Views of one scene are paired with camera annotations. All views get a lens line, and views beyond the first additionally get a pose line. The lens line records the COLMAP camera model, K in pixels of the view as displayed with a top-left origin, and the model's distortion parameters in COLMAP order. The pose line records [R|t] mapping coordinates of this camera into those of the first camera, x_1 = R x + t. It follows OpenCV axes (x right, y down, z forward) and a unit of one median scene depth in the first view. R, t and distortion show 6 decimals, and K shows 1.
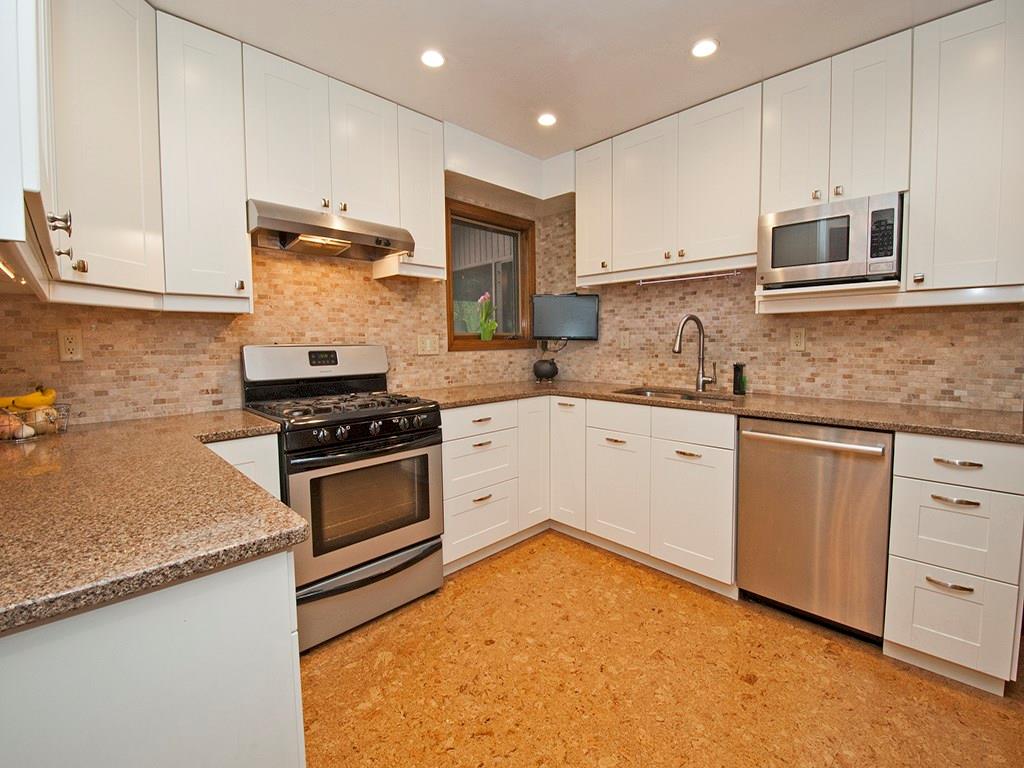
lens RADIAL K [[450.3, 0, 522.2], [0, 450.3, 382.3], [0, 0, 1]] dist [0.004484, -0.003247]
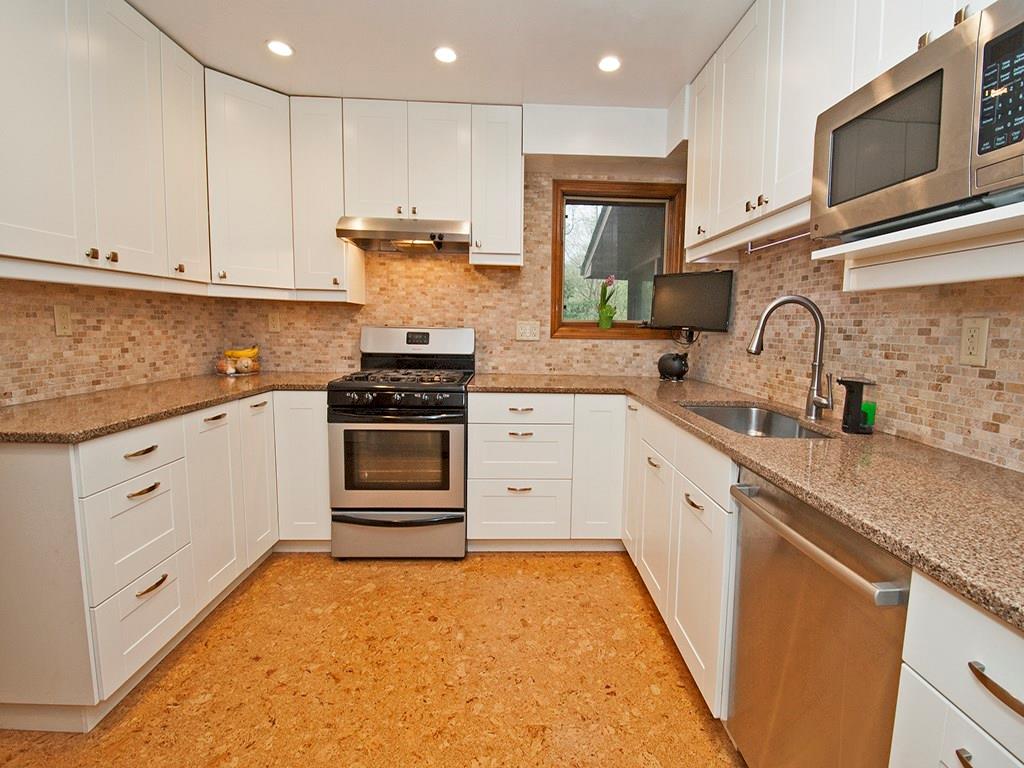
lens RADIAL K [[450.3, 0, 533.3], [0, 450.3, 377.9], [0, 0, 1]] dist [0.004484, -0.003247]
pose [[0.727782, 0.102458, -0.678112, 0.610007], [-0.089082, 0.994523, 0.054659, -0.040957], [0.679999, 0.020628, 0.732923, 0.319947]]
